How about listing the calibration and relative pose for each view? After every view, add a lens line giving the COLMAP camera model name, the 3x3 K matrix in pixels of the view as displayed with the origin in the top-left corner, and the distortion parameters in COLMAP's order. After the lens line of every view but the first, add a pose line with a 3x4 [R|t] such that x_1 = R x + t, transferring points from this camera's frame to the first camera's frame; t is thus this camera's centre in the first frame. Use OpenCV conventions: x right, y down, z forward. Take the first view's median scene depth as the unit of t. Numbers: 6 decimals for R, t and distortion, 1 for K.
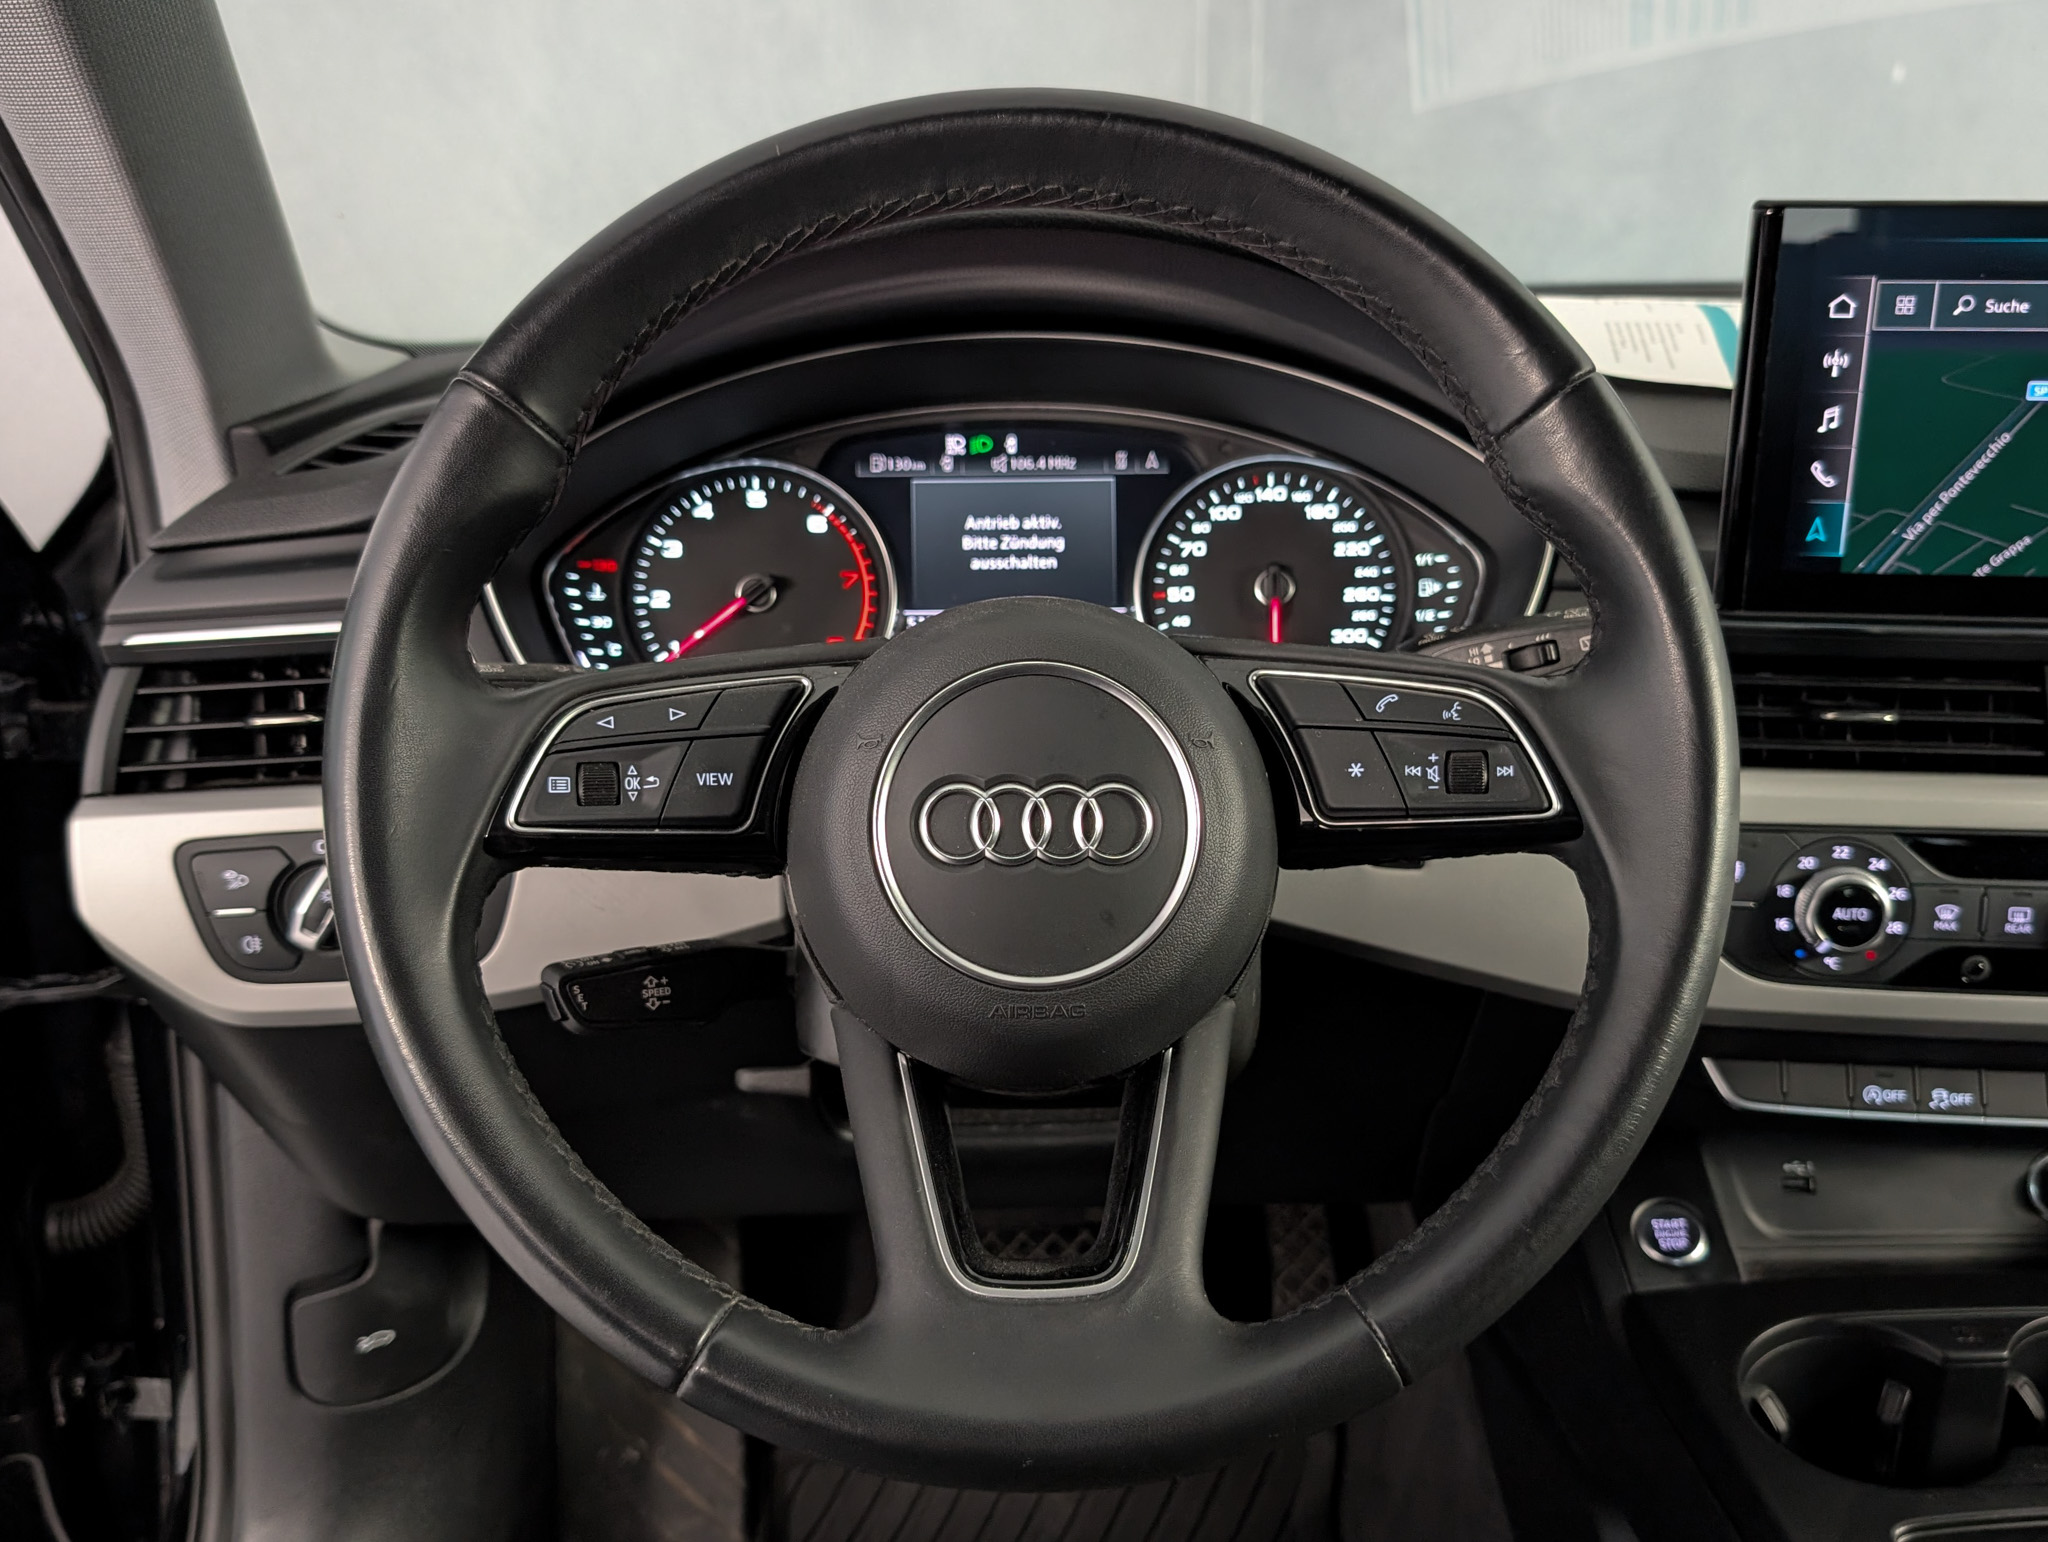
lens RADIAL K [[1907.4, 0, 1017.1], [0, 1907.4, 777.9], [0, 0, 1]] dist [0.015459, 0.000000]
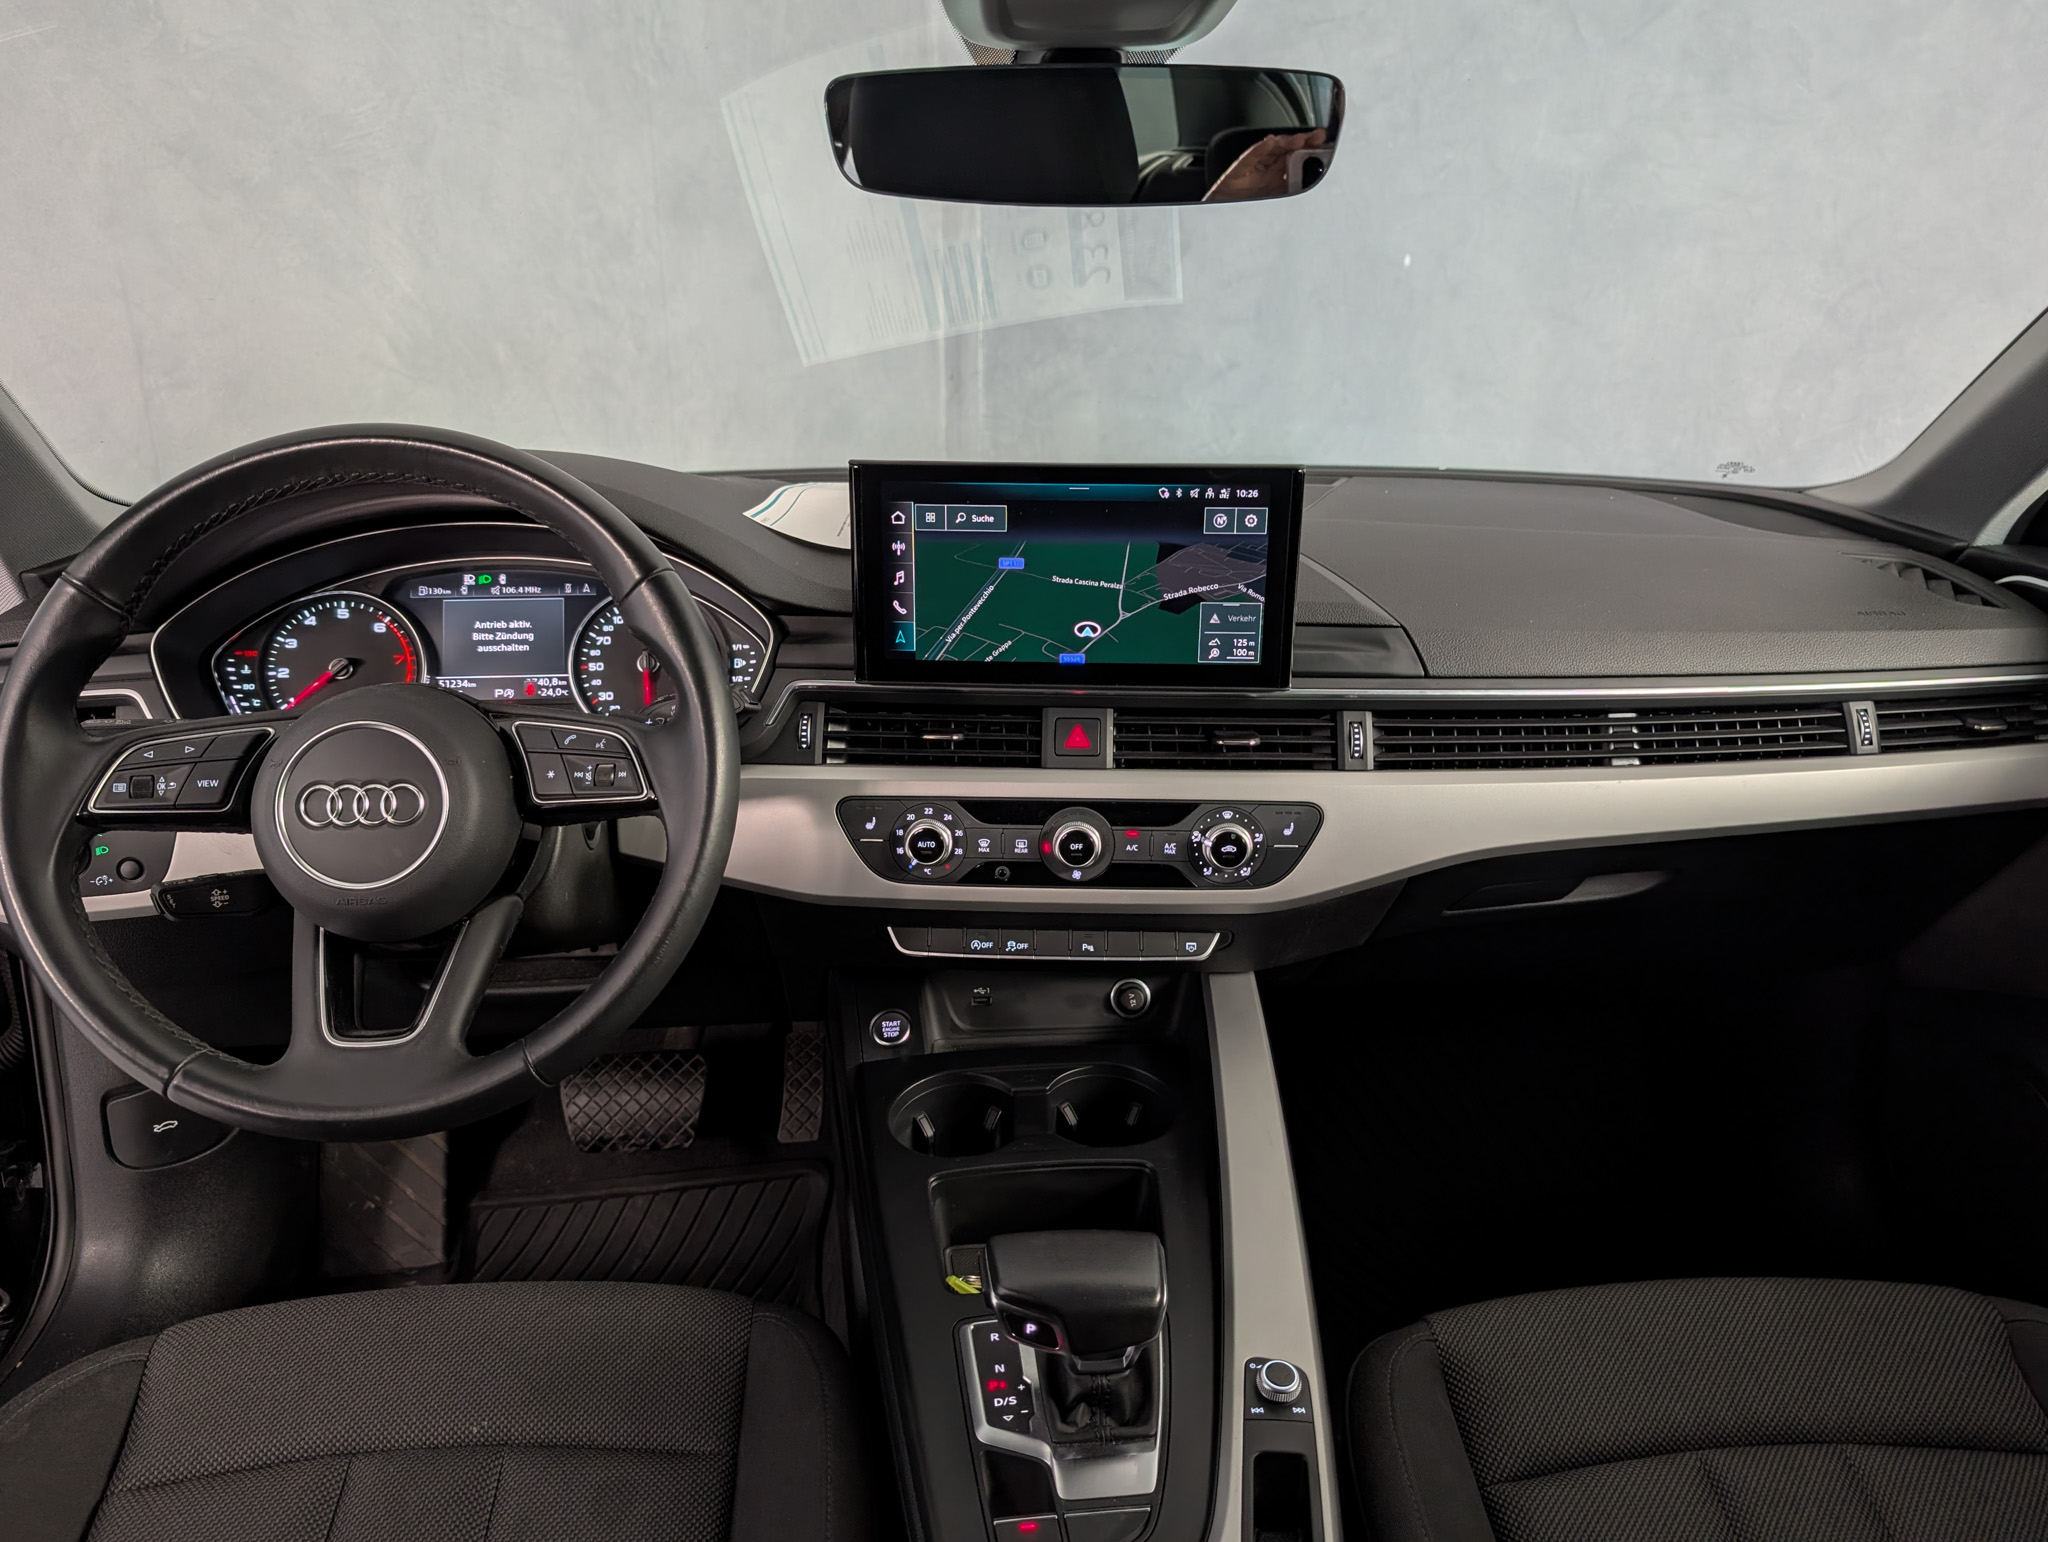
lens RADIAL K [[1469.3, 0, 1014.0], [0, 1469.3, 759.0], [0, 0, 1]] dist [0.010372, -0.018531]
pose [[0.997182, -0.011582, 0.074118, 0.384342], [0.011267, 0.999926, 0.004661, -0.015578], [-0.074167, -0.003813, 0.997239, -0.381435]]
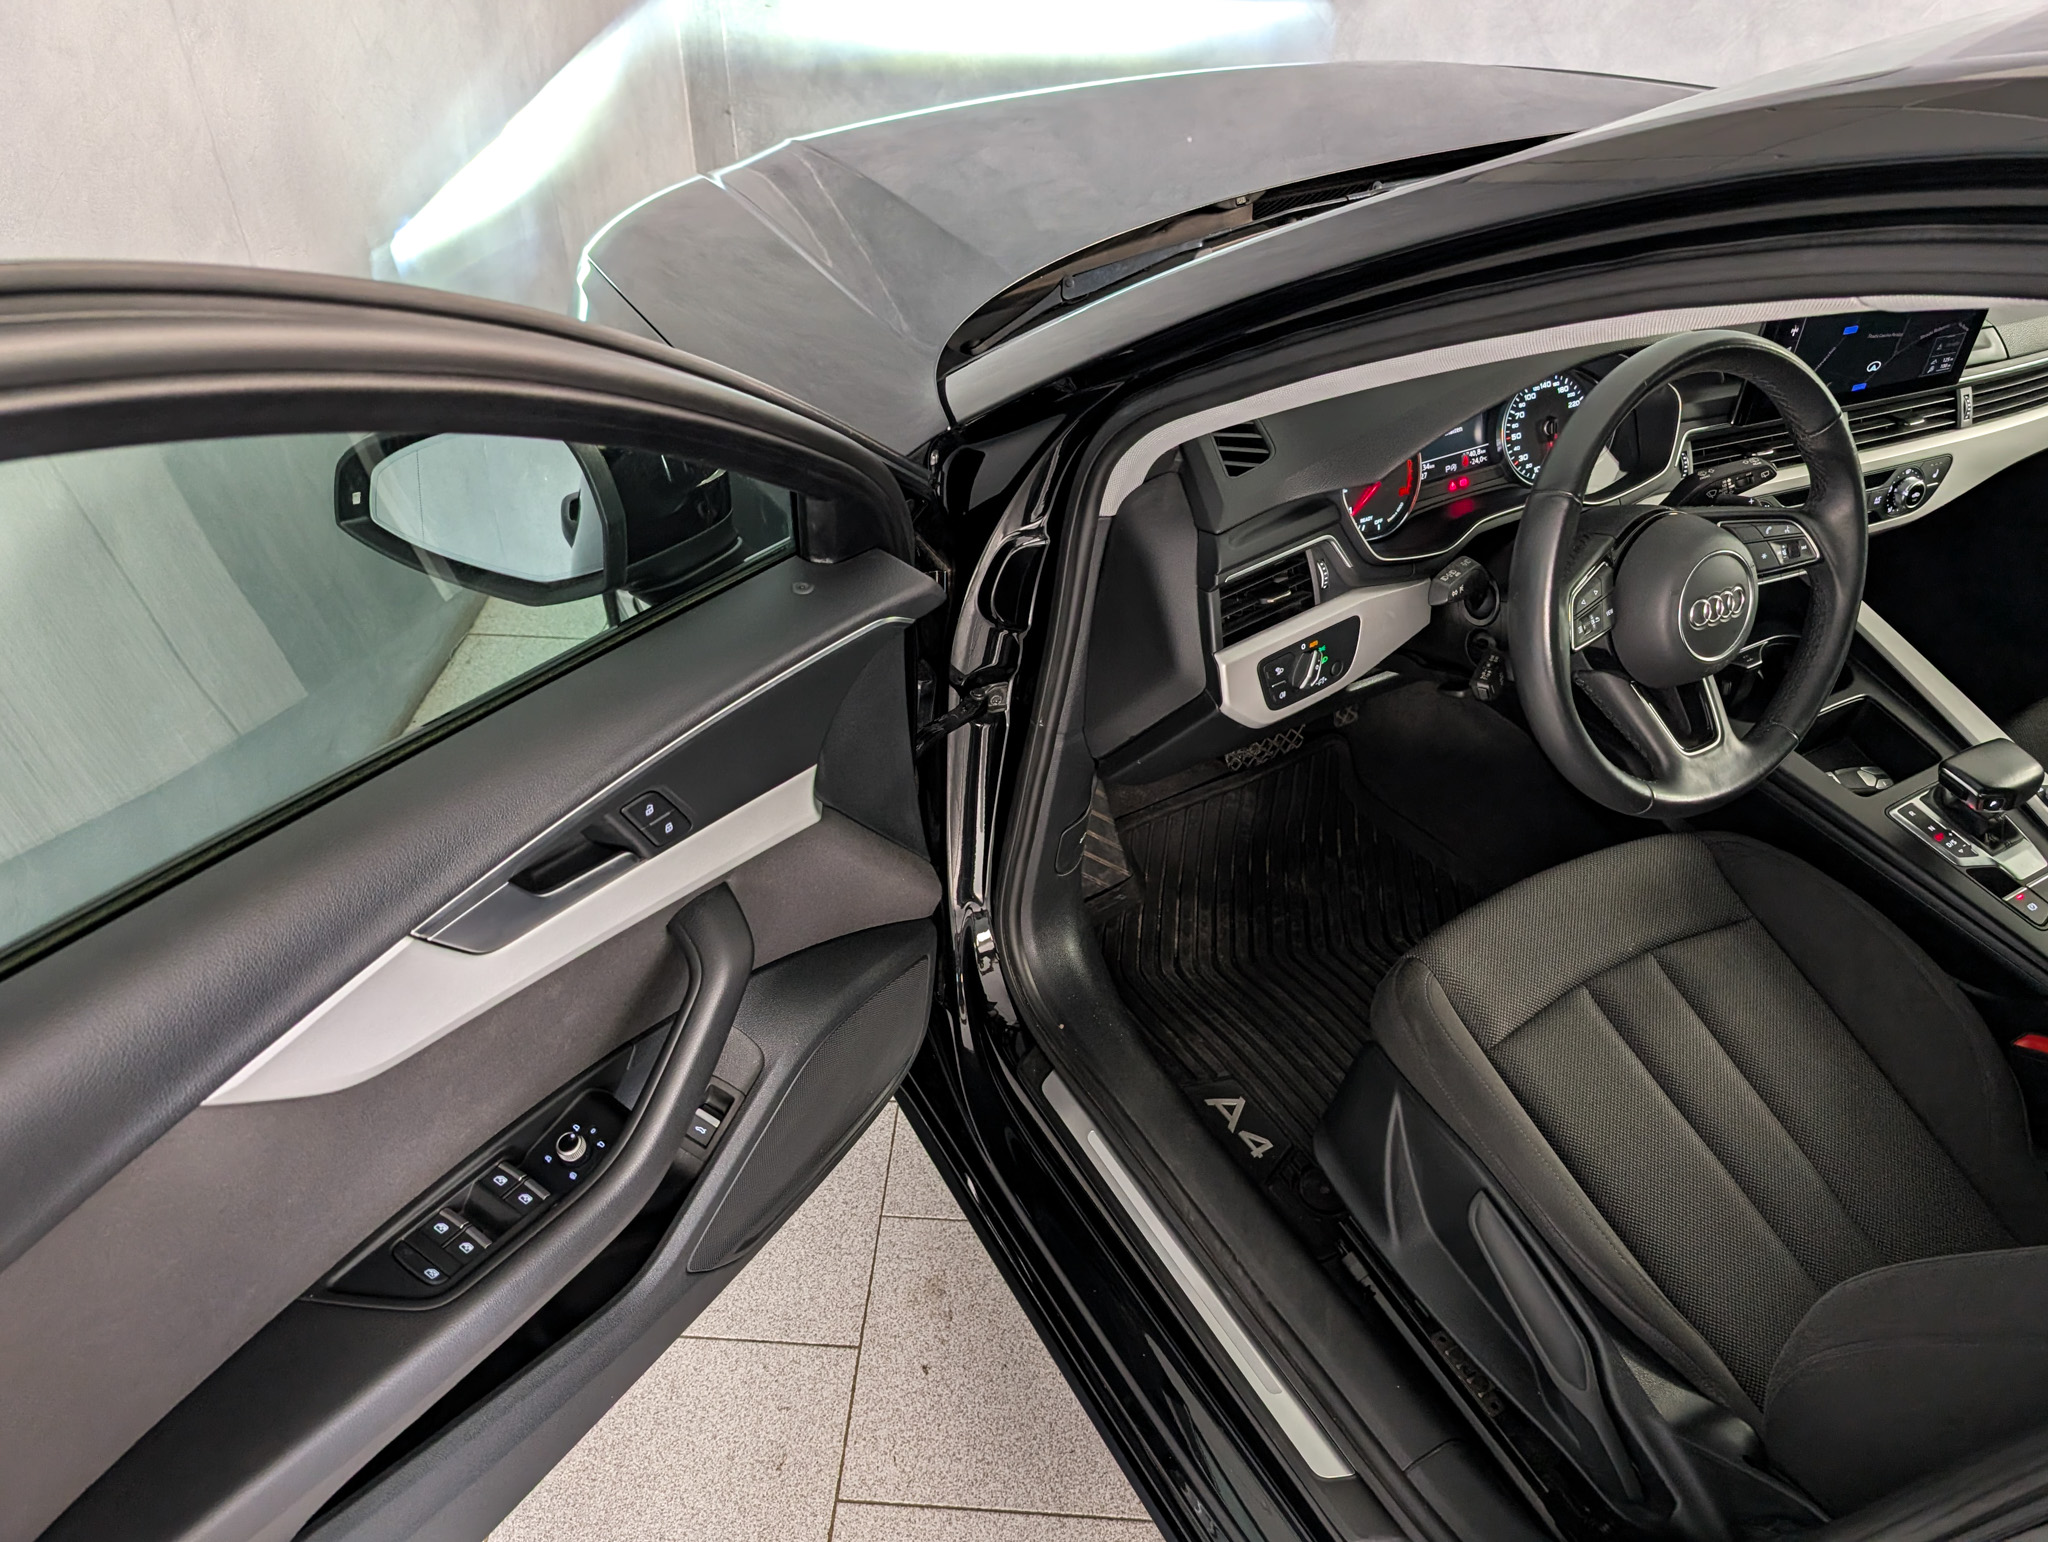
lens RADIAL K [[1469.3, 0, 1039.8], [0, 1469.3, 811.1], [0, 0, 1]] dist [0.010372, -0.018531]
pose [[0.876246, -0.292147, 0.383201, -1.285100], [0.115300, 0.899264, 0.421936, -0.529101], [-0.467866, -0.325536, 0.821661, -0.344577]]
